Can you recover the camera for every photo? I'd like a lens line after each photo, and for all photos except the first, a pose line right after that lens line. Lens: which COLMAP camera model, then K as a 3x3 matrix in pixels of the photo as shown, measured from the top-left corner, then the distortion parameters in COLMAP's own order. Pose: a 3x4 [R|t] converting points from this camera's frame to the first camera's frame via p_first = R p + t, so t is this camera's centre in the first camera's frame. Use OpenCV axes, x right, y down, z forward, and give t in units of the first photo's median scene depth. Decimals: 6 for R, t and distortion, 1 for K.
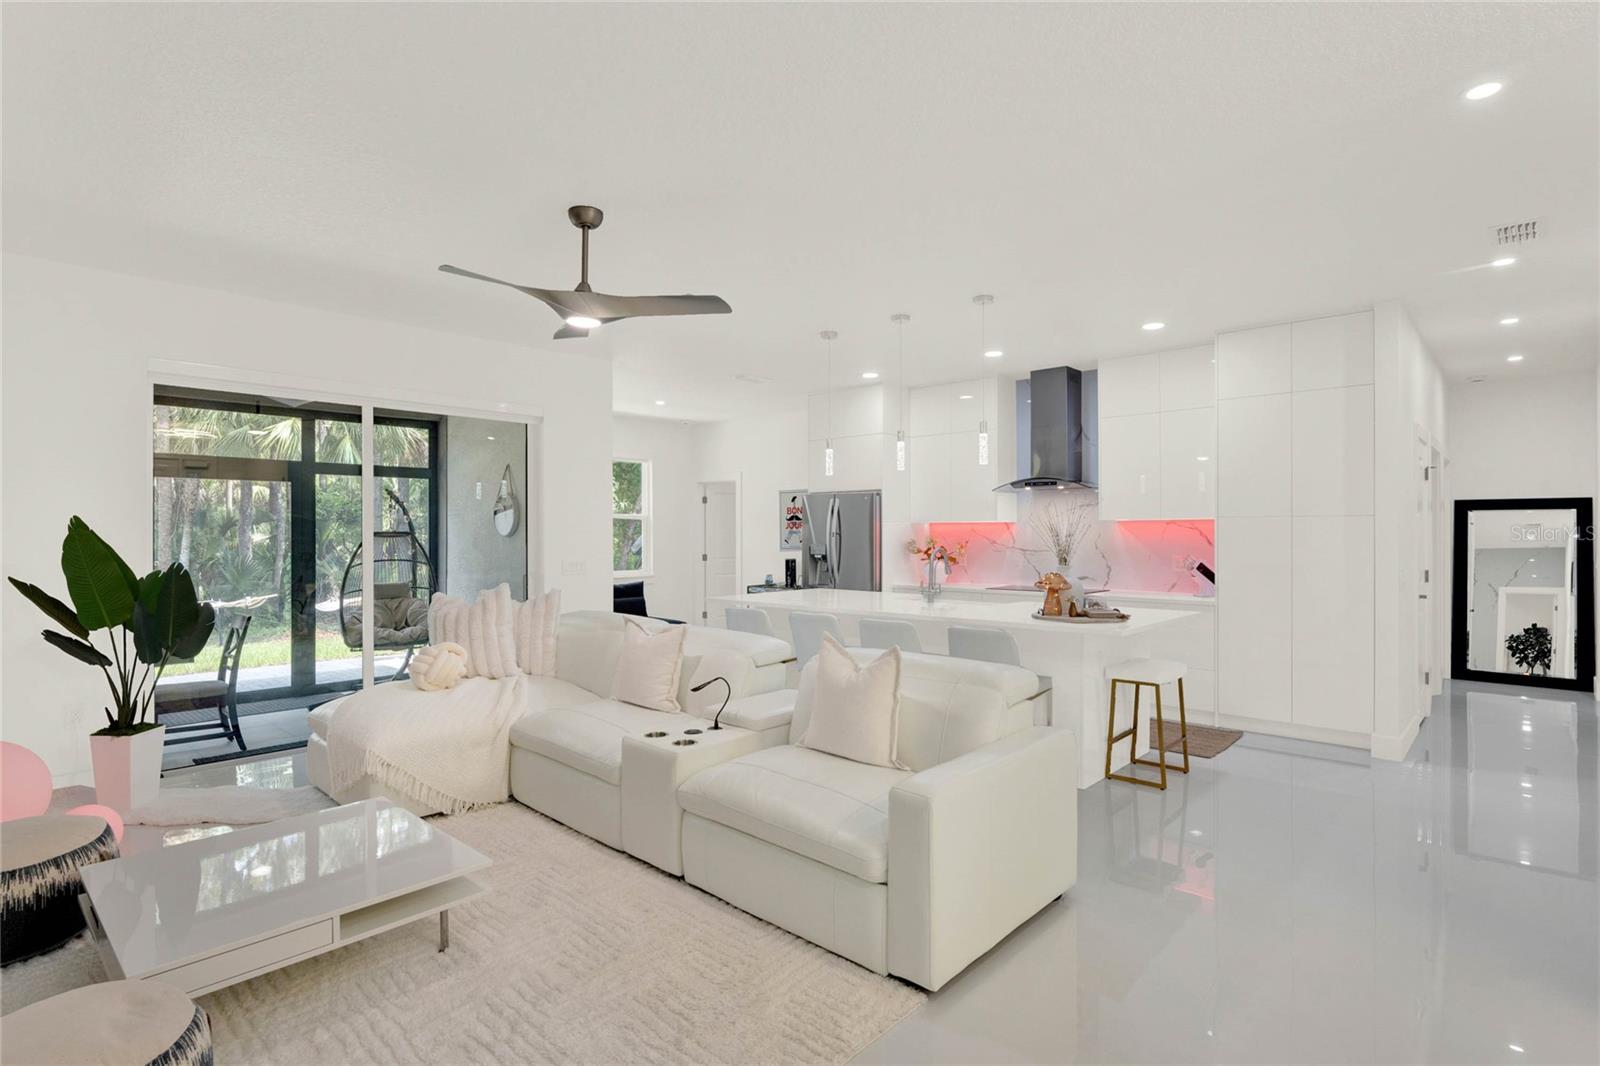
lens RADIAL K [[791.3, 0, 799.1], [0, 791.3, 541.5], [0, 0, 1]] dist [0.002046, 0.000597]
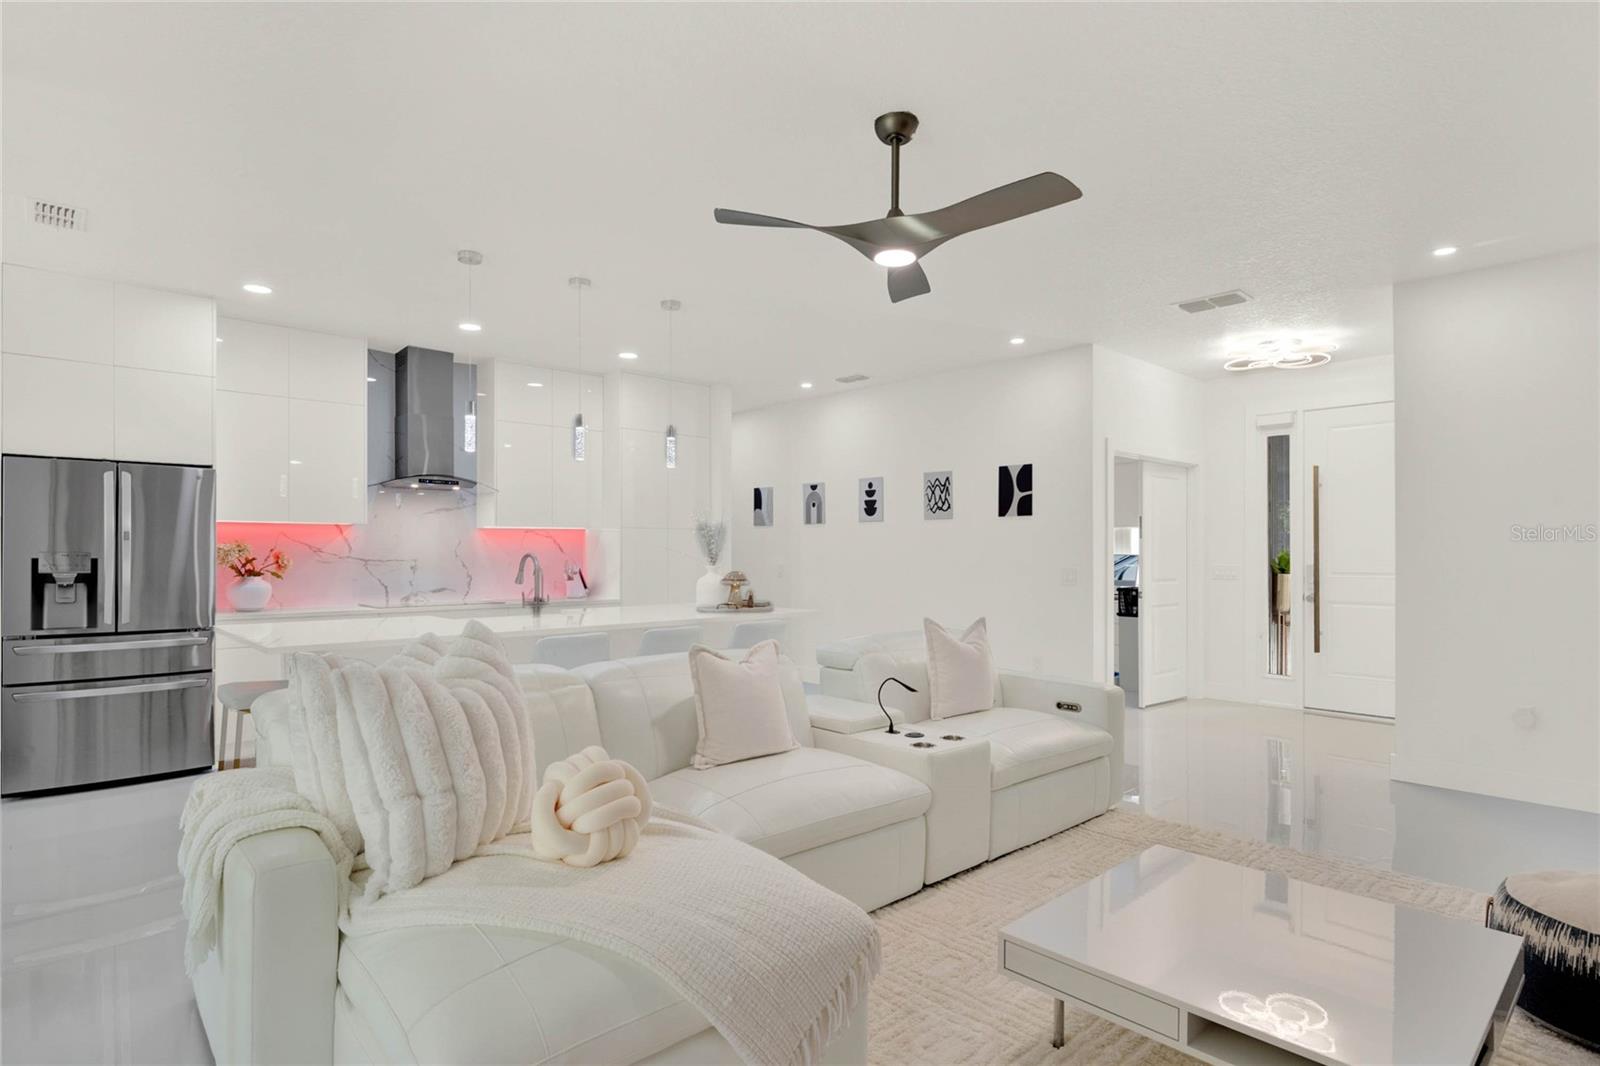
lens RADIAL K [[845.5, 0, 800.7], [0, 845.5, 554.6], [0, 0, 1]] dist [0.001614, -0.001114]
pose [[0.079549, -0.000864, 0.996831, -0.535365], [0.010038, 0.999950, 0.000066, 0.009638], [-0.996780, 0.010001, 0.079554, 0.483363]]
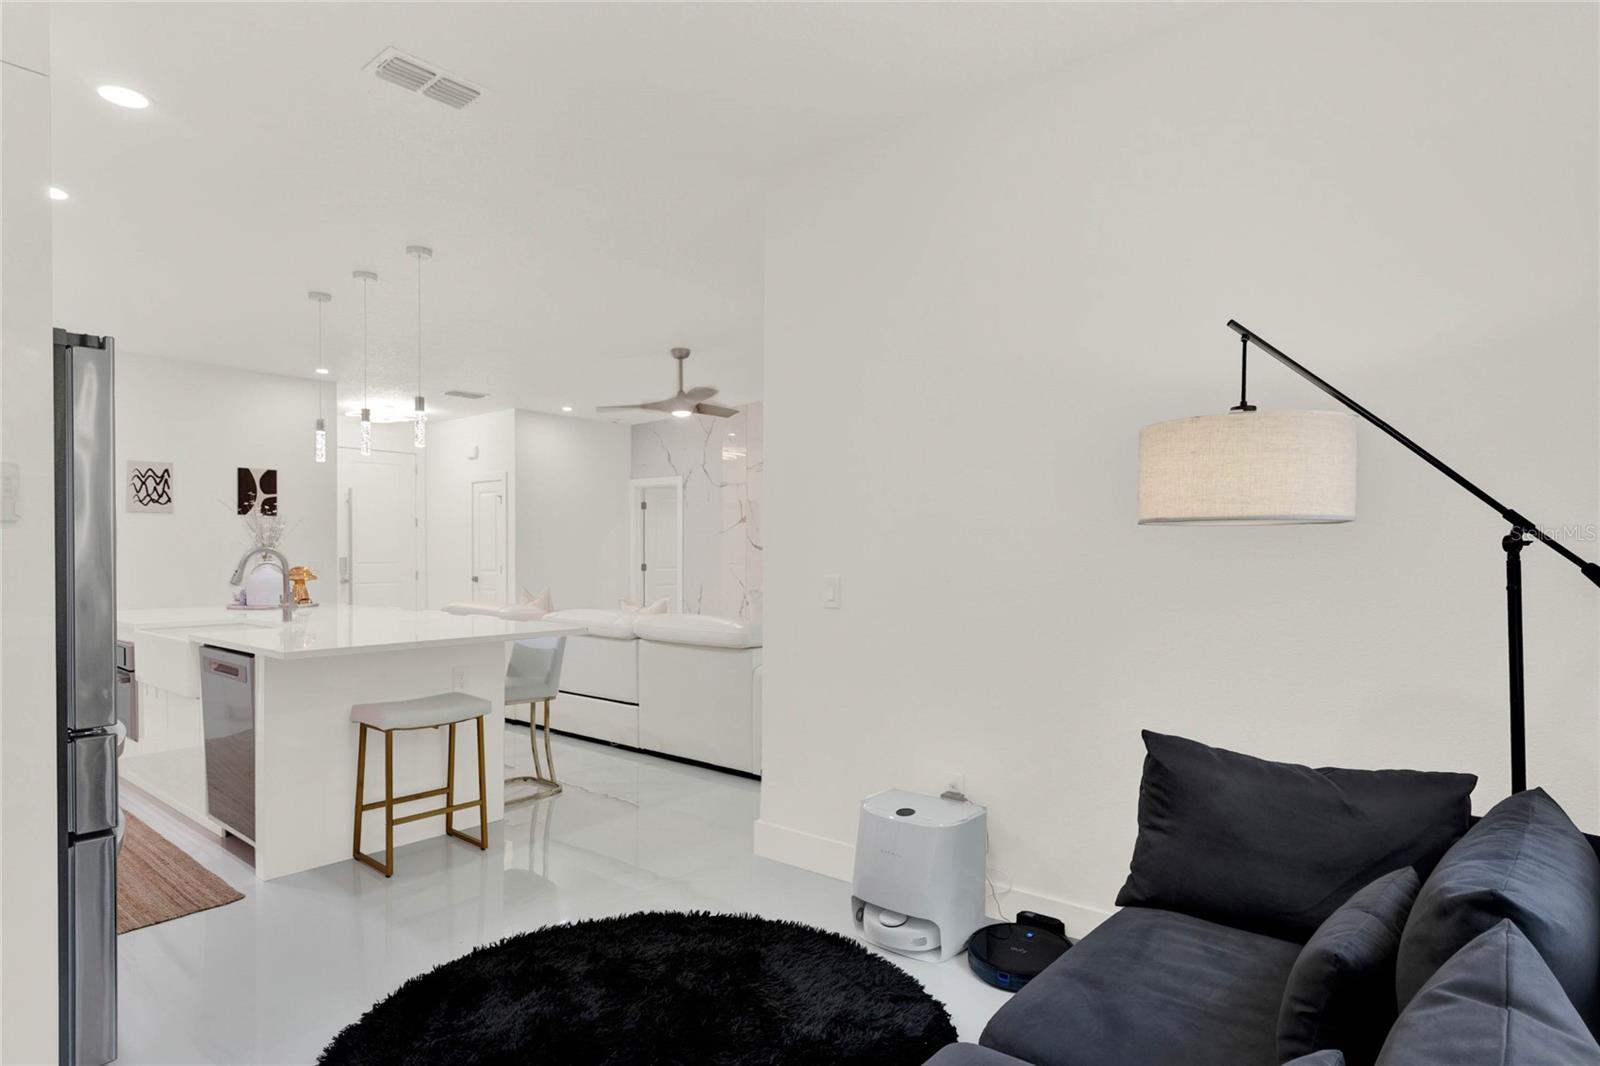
lens RADIAL K [[868.5, 0, 796.0], [0, 868.5, 544.2], [0, 0, 1]] dist [0.000682, 0.000208]
pose [[-0.998822, -0.000307, -0.048523, -0.202317], [-0.000453, 0.999995, 0.003006, 0.001931], [0.048522, 0.003025, -0.998818, 1.372001]]
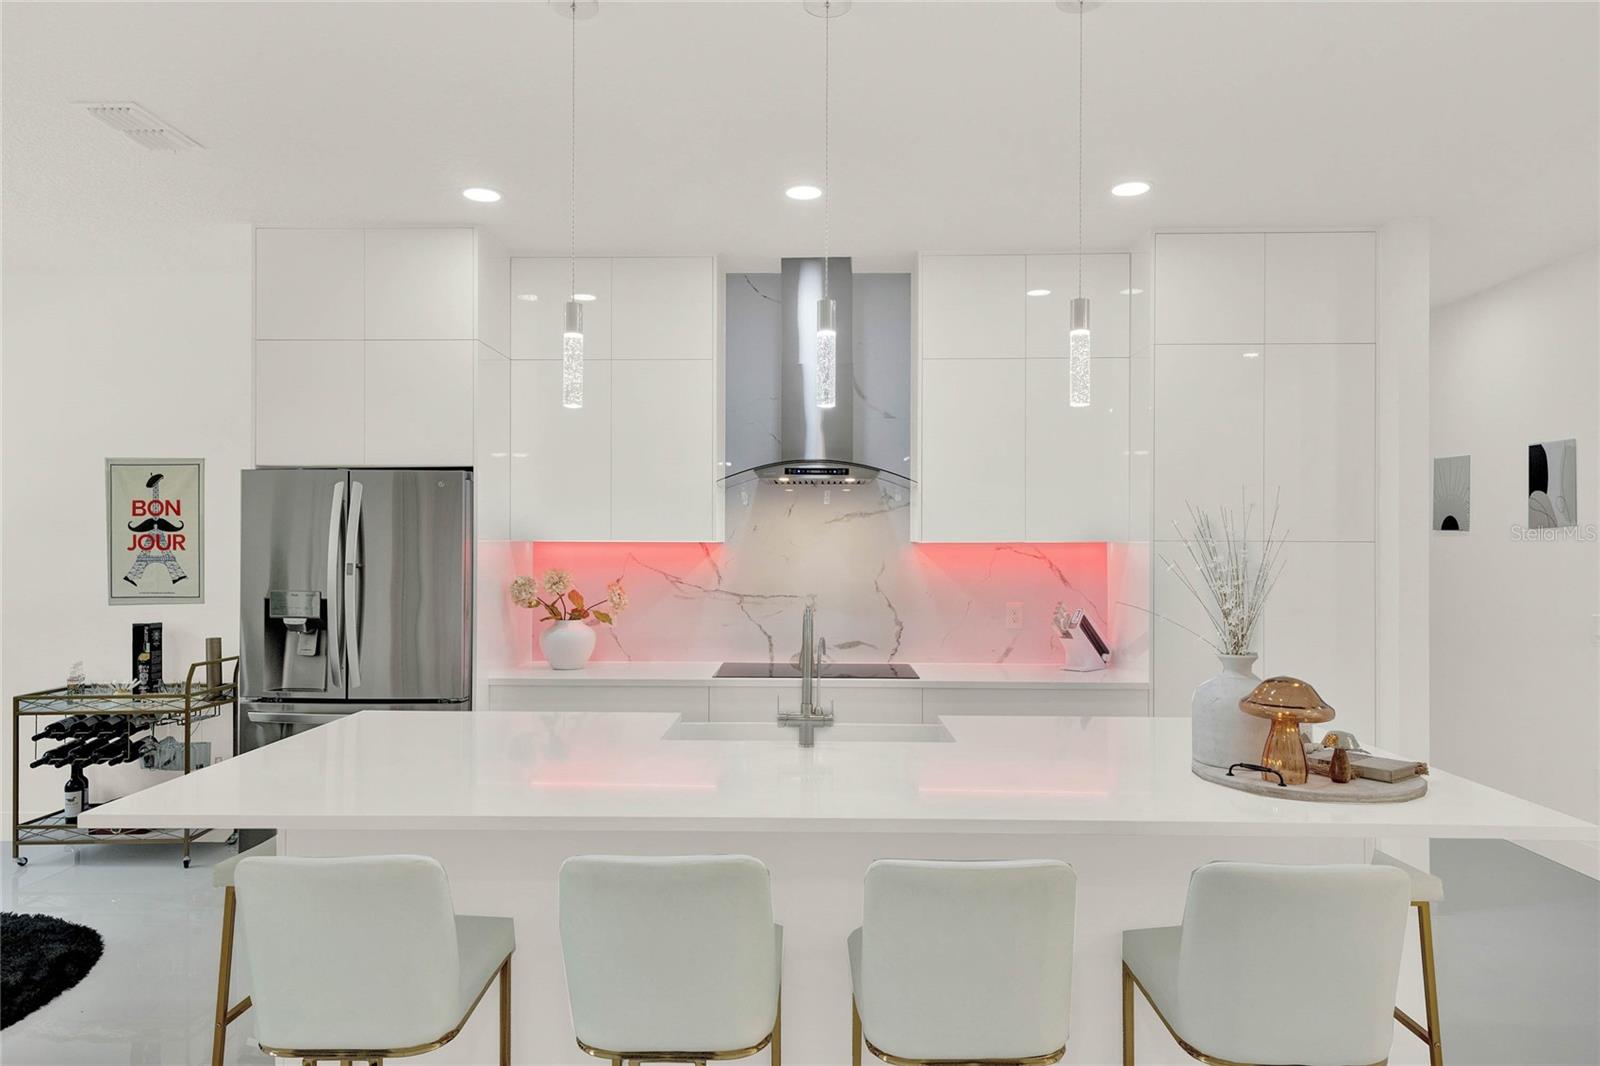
lens RADIAL K [[1010.9, 0, 791.3], [0, 1010.9, 541.7], [0, 0, 1]] dist [0.016619, -0.001358]
pose [[0.755338, 0.007269, 0.655296, -0.133961], [0.003205, 0.999886, -0.014785, -0.014852], [-0.655328, 0.013268, 0.755228, 0.459169]]
